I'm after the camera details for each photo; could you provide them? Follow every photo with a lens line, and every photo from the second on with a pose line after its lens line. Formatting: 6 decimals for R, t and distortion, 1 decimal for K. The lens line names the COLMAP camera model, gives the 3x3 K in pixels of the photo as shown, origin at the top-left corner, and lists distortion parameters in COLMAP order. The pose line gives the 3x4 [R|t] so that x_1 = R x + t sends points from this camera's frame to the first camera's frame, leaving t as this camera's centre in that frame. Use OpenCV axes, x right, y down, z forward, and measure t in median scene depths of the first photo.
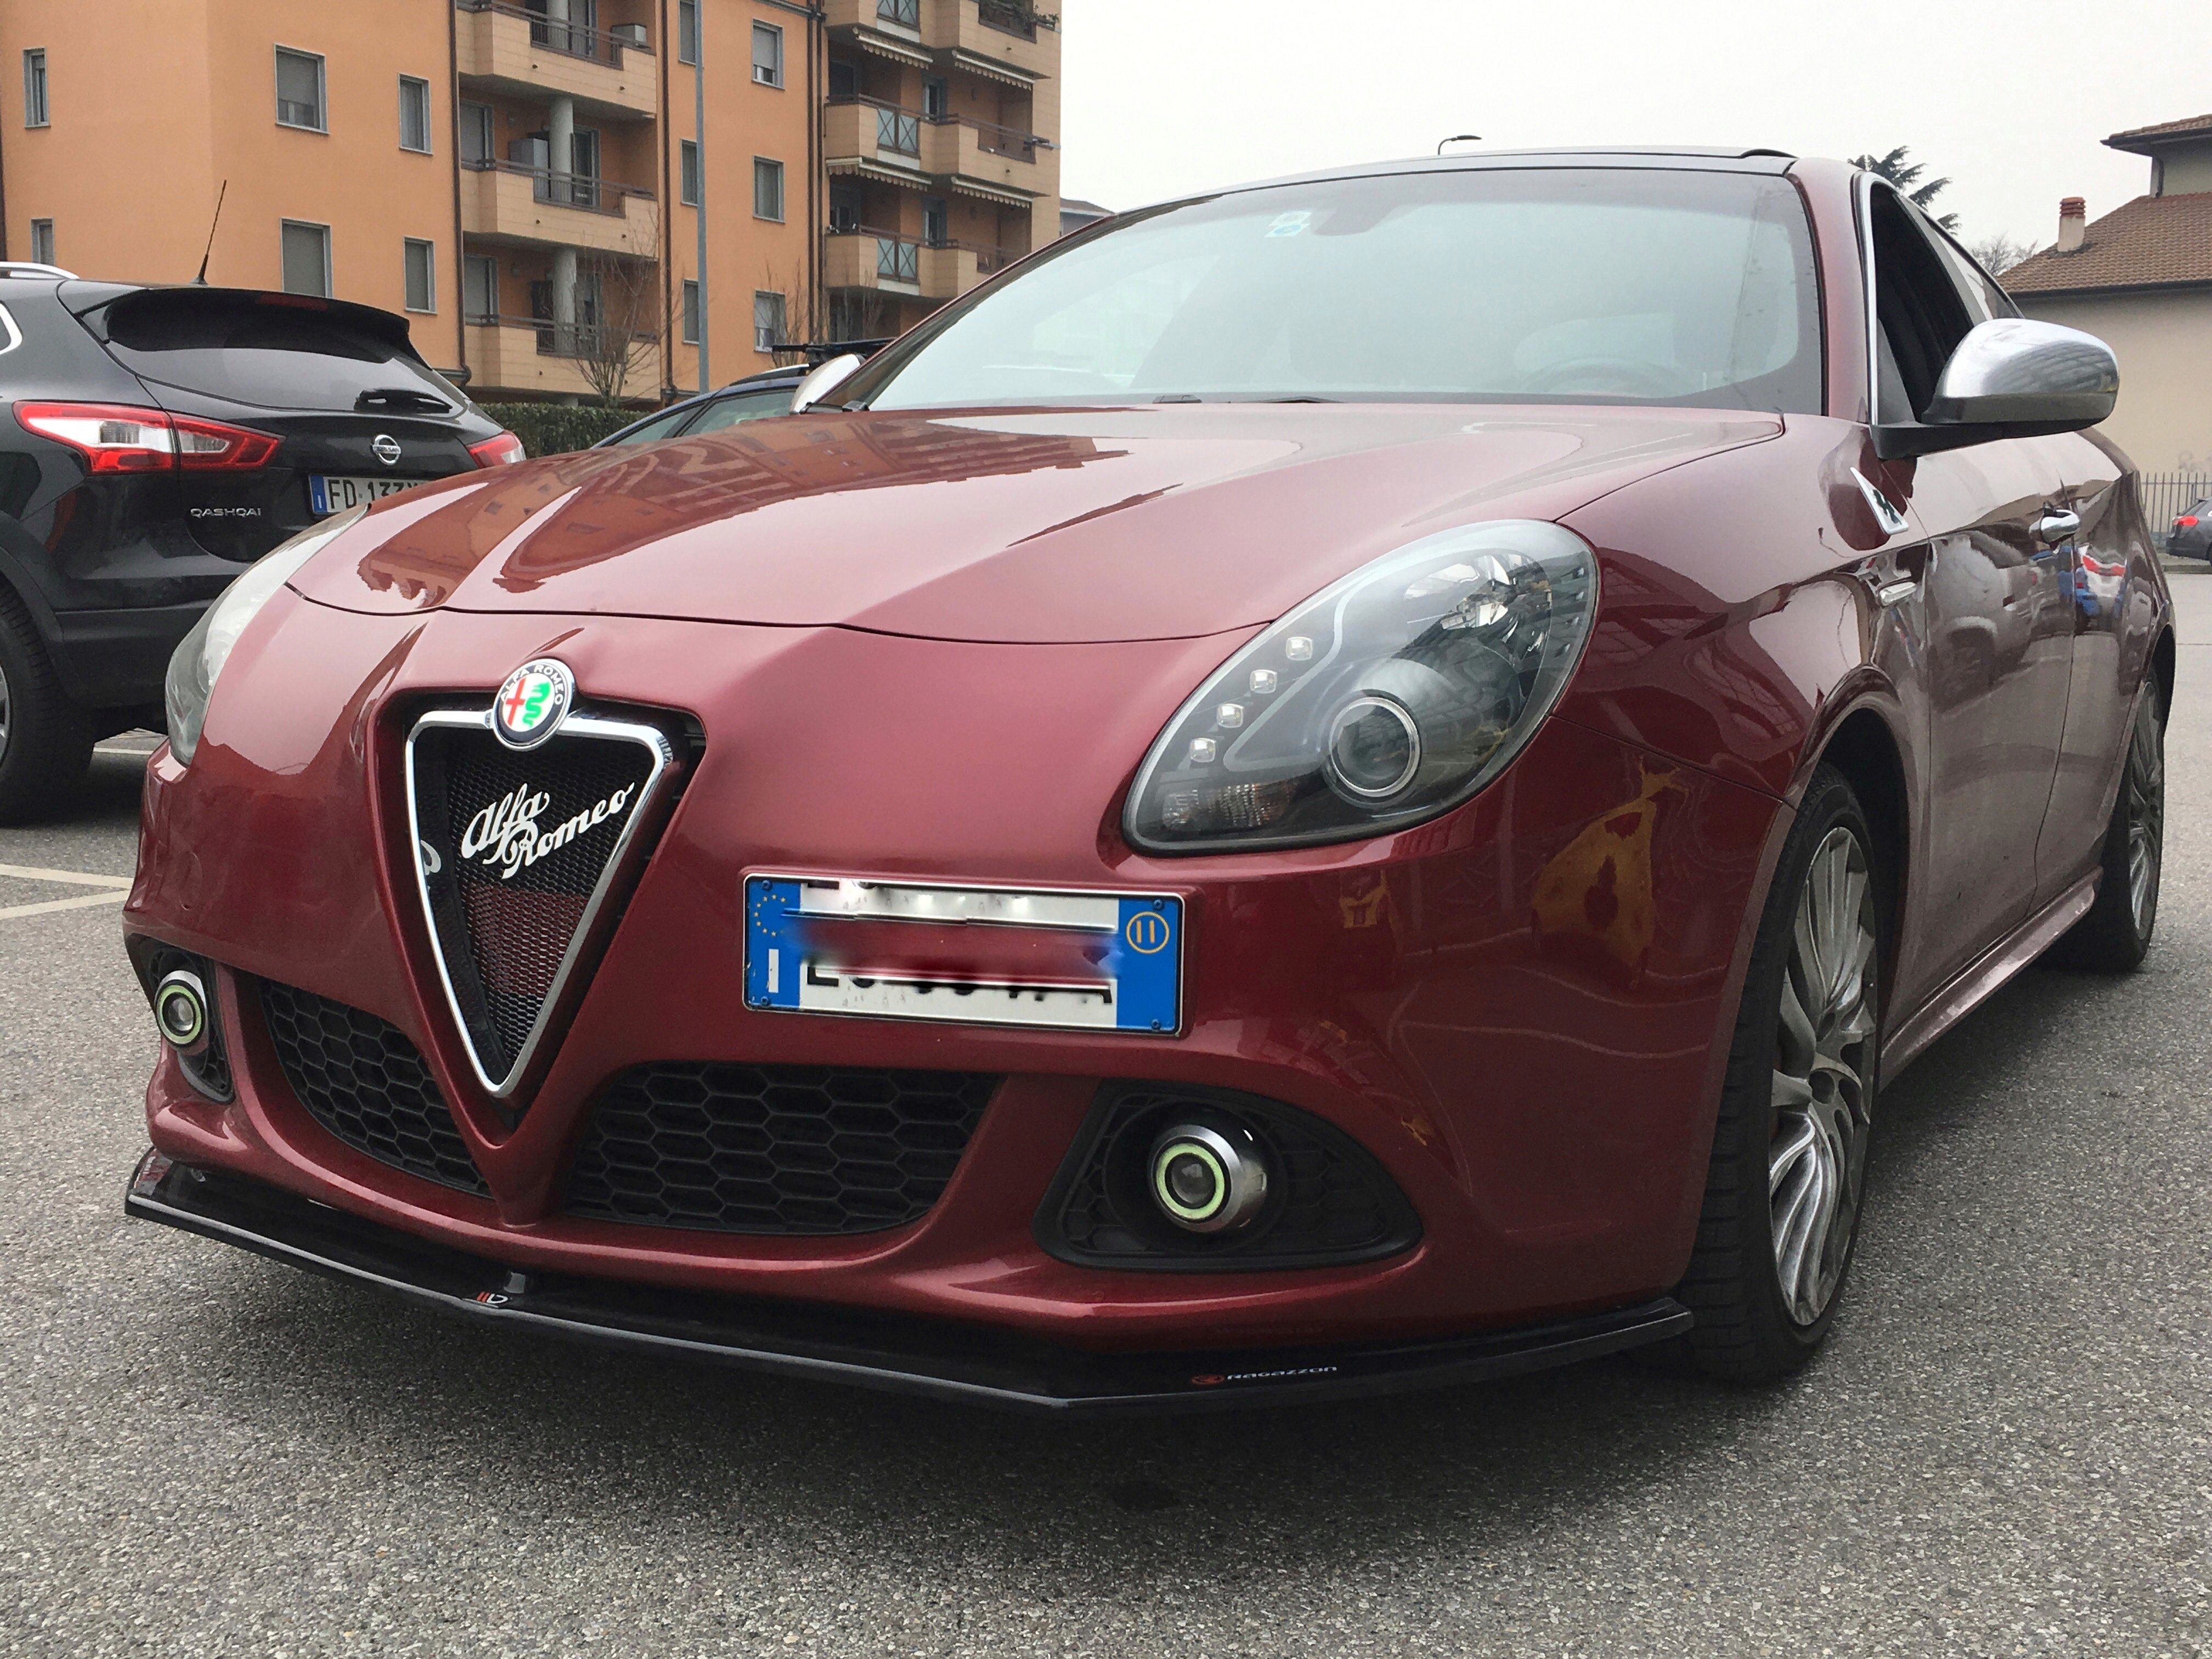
lens RADIAL K [[2453.8, 0, 1106.0], [0, 2453.8, 829.5], [0, 0, 1]] dist [0.080571, -0.096126]
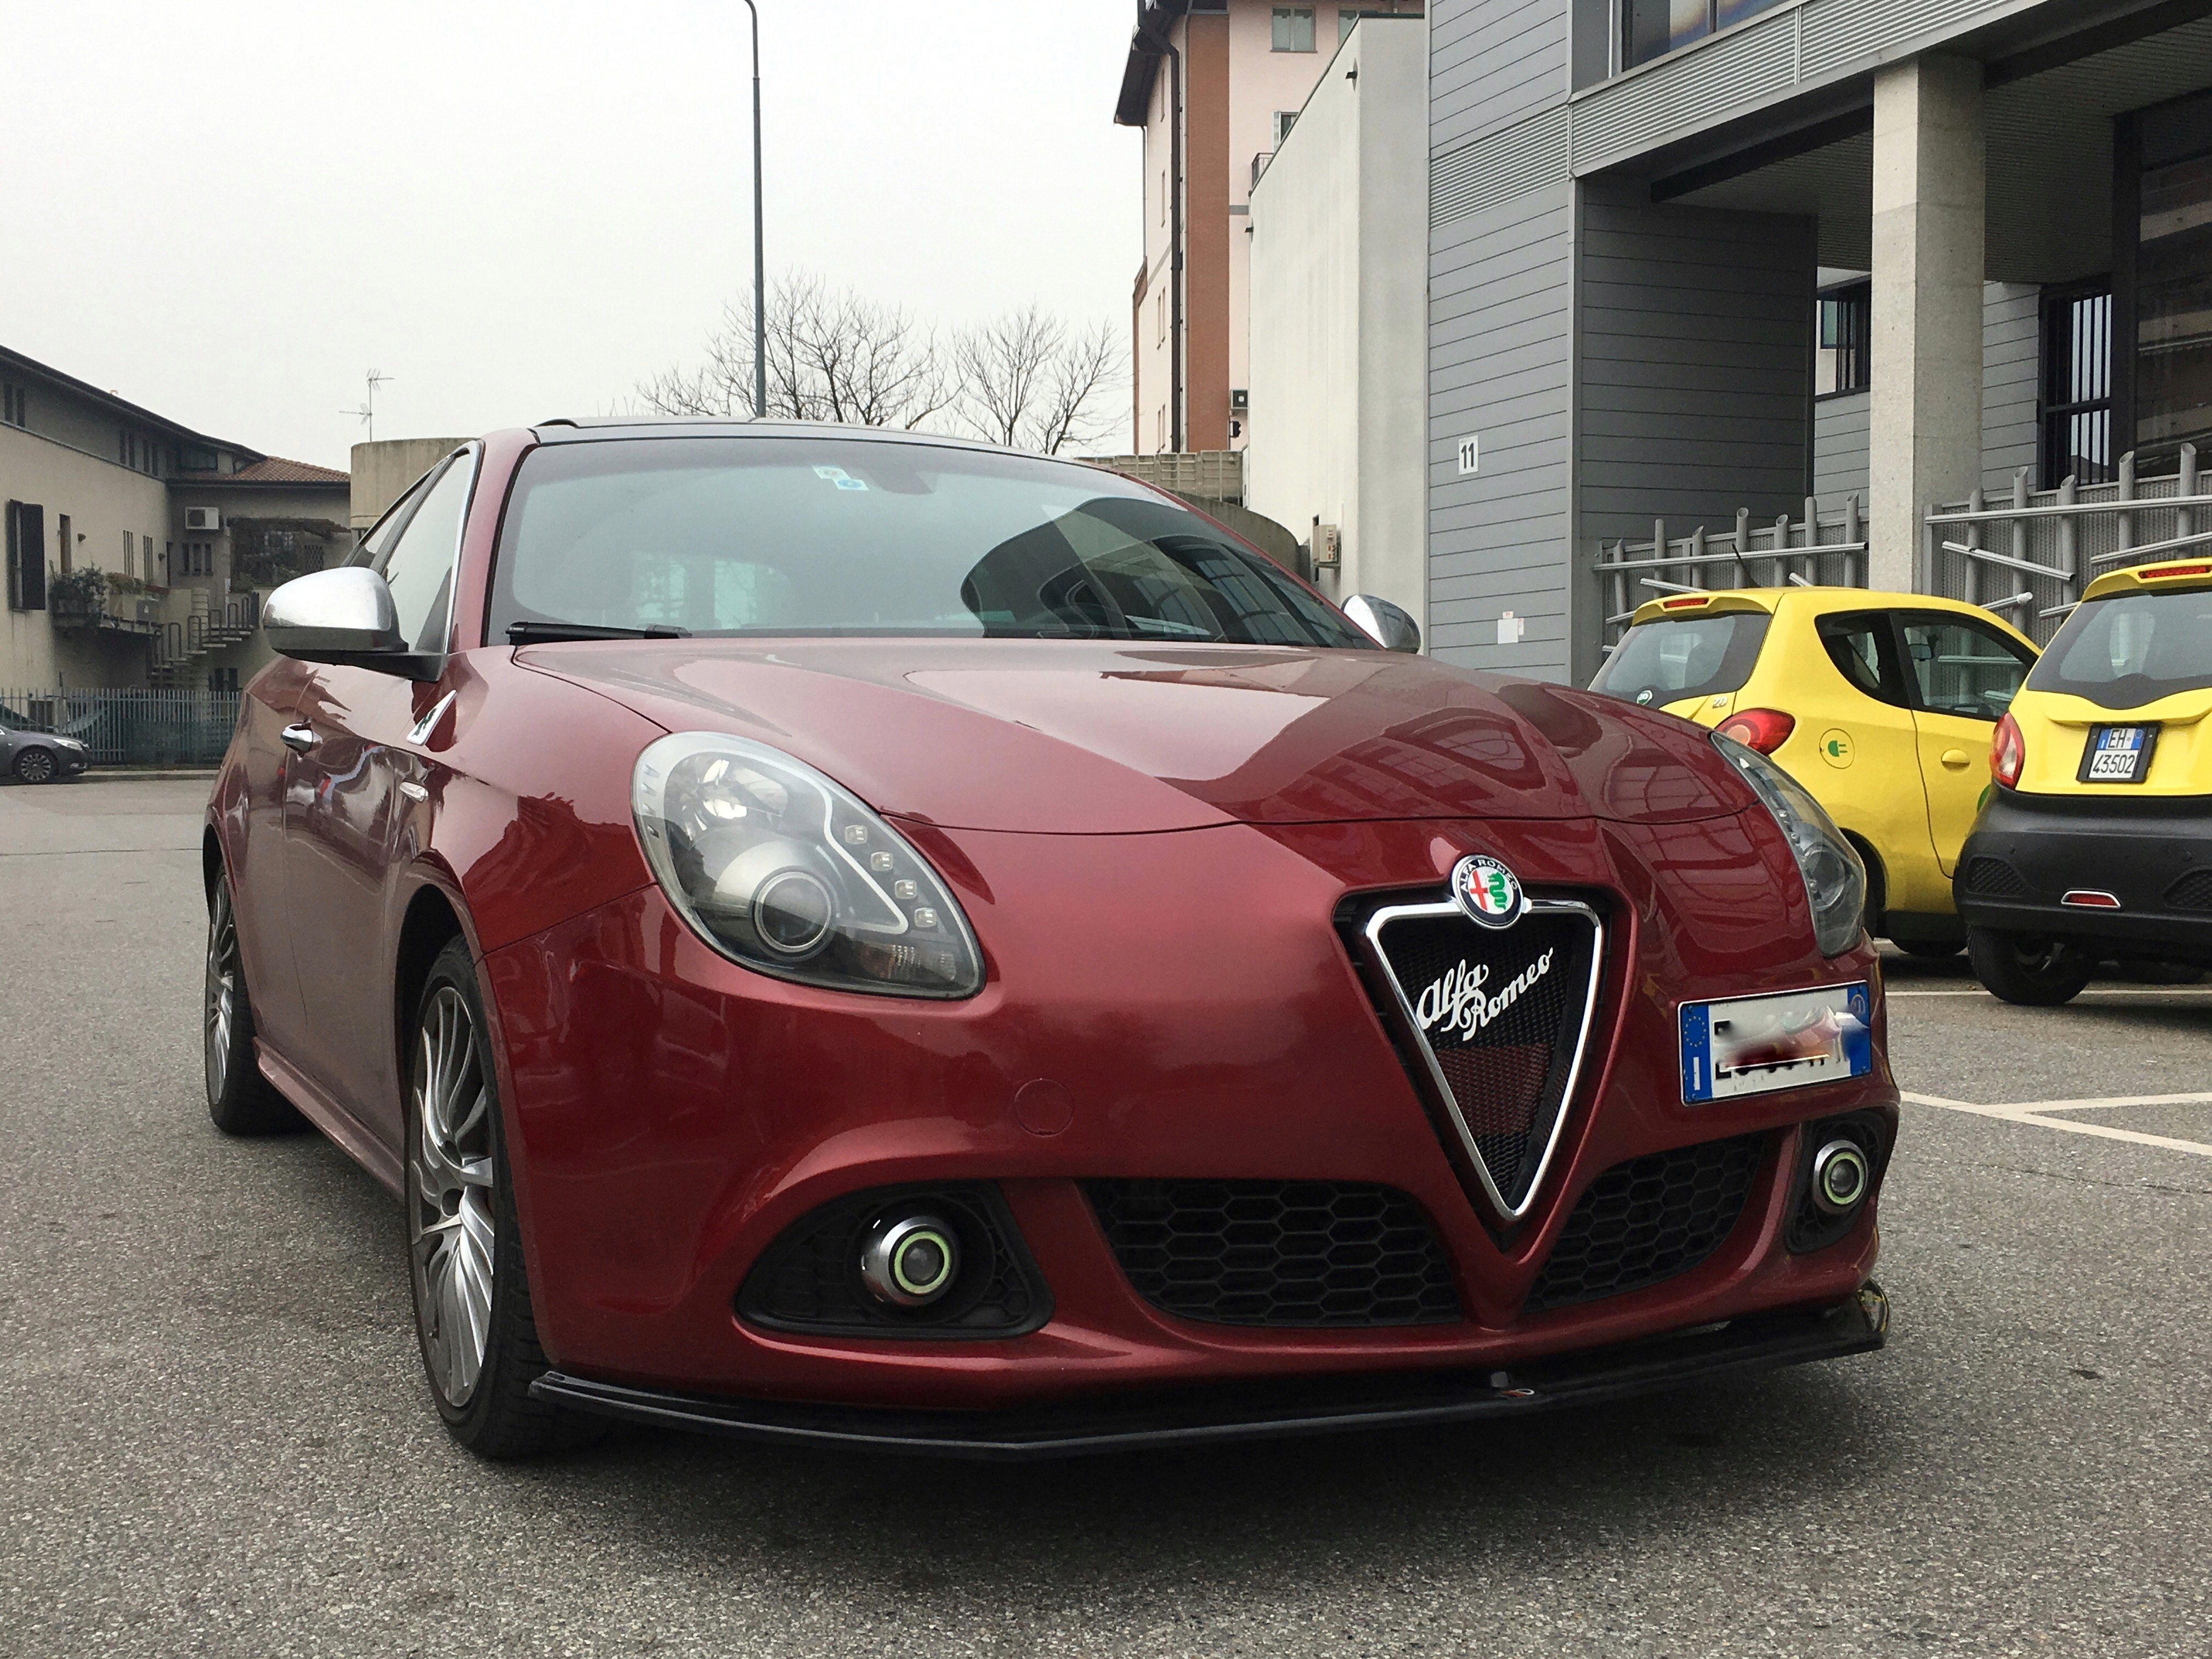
lens RADIAL K [[2453.8, 0, 1106.0], [0, 2453.8, 829.5], [0, 0, 1]] dist [0.080571, -0.096126]
pose [[0.572041, -0.043663, 0.819062, -1.324182], [0.112735, 0.993290, -0.025785, -0.070912], [-0.812440, 0.107087, 0.573126, 0.454205]]
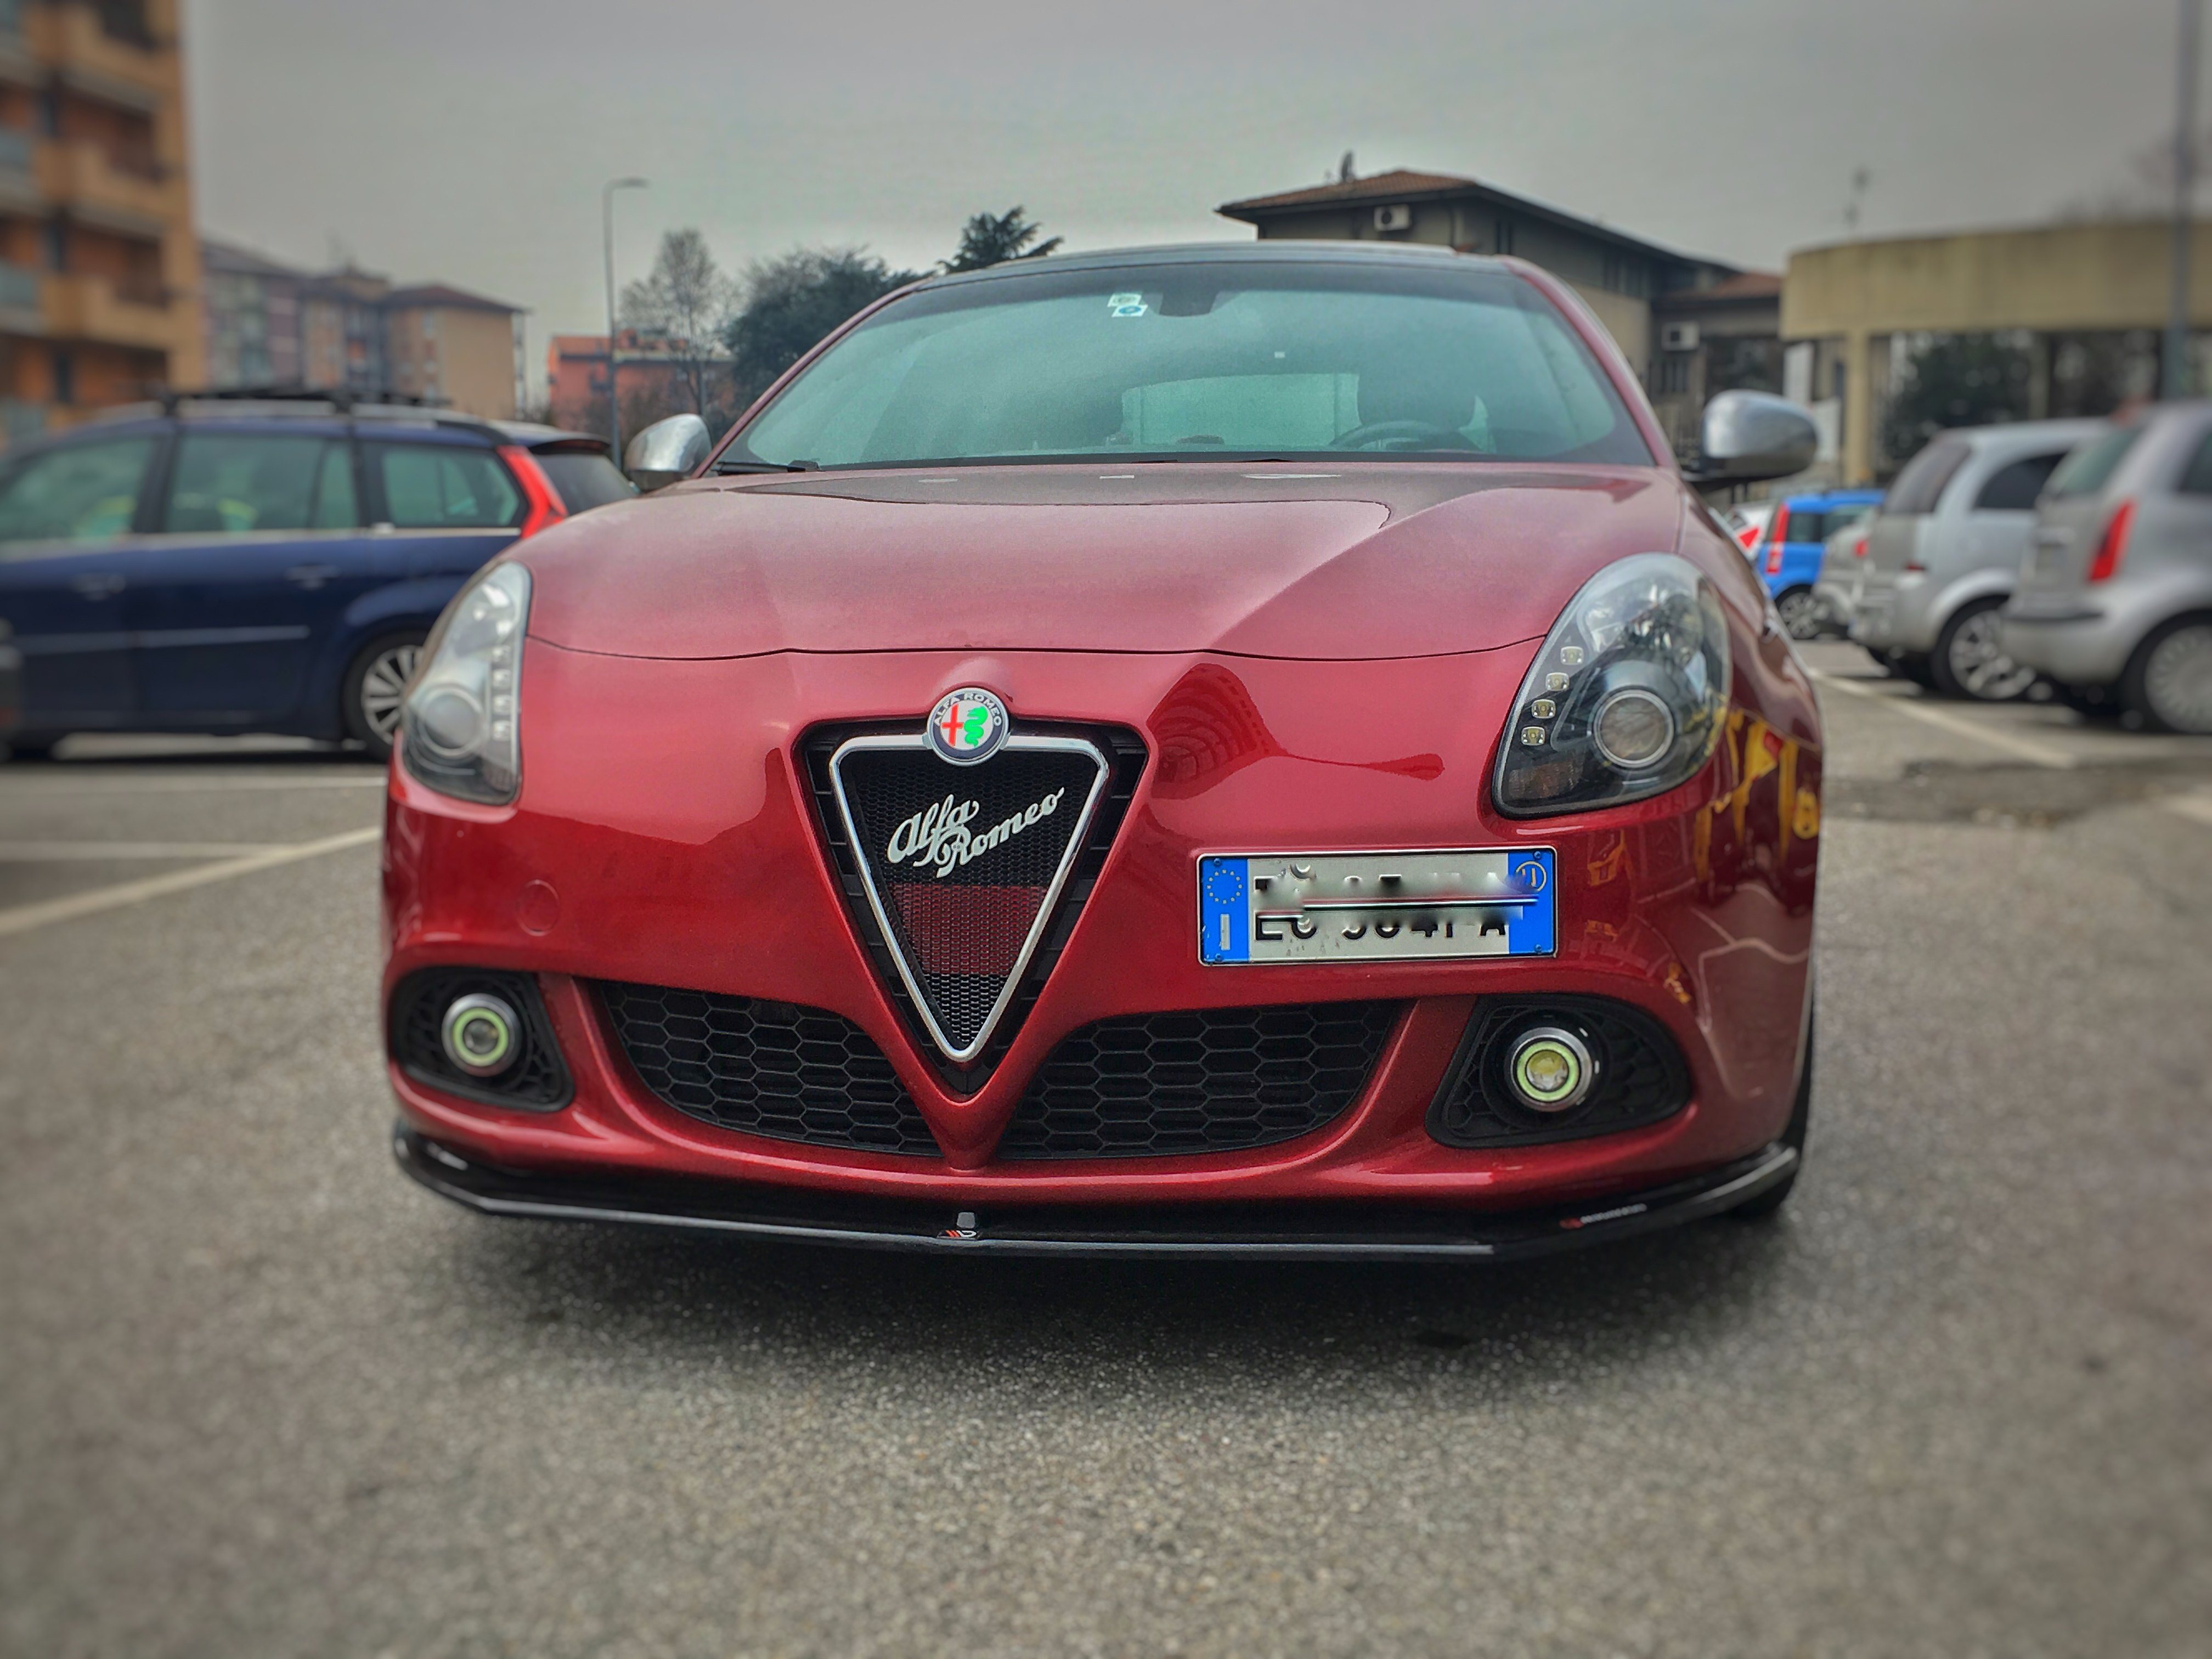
lens RADIAL K [[2453.8, 0, 1106.0], [0, 2453.8, 829.5], [0, 0, 1]] dist [0.080571, -0.096126]
pose [[0.940173, -0.057370, 0.335833, -0.566003], [0.062886, 0.998005, -0.005561, 0.009057], [-0.334844, 0.026347, 0.941905, -0.128214]]
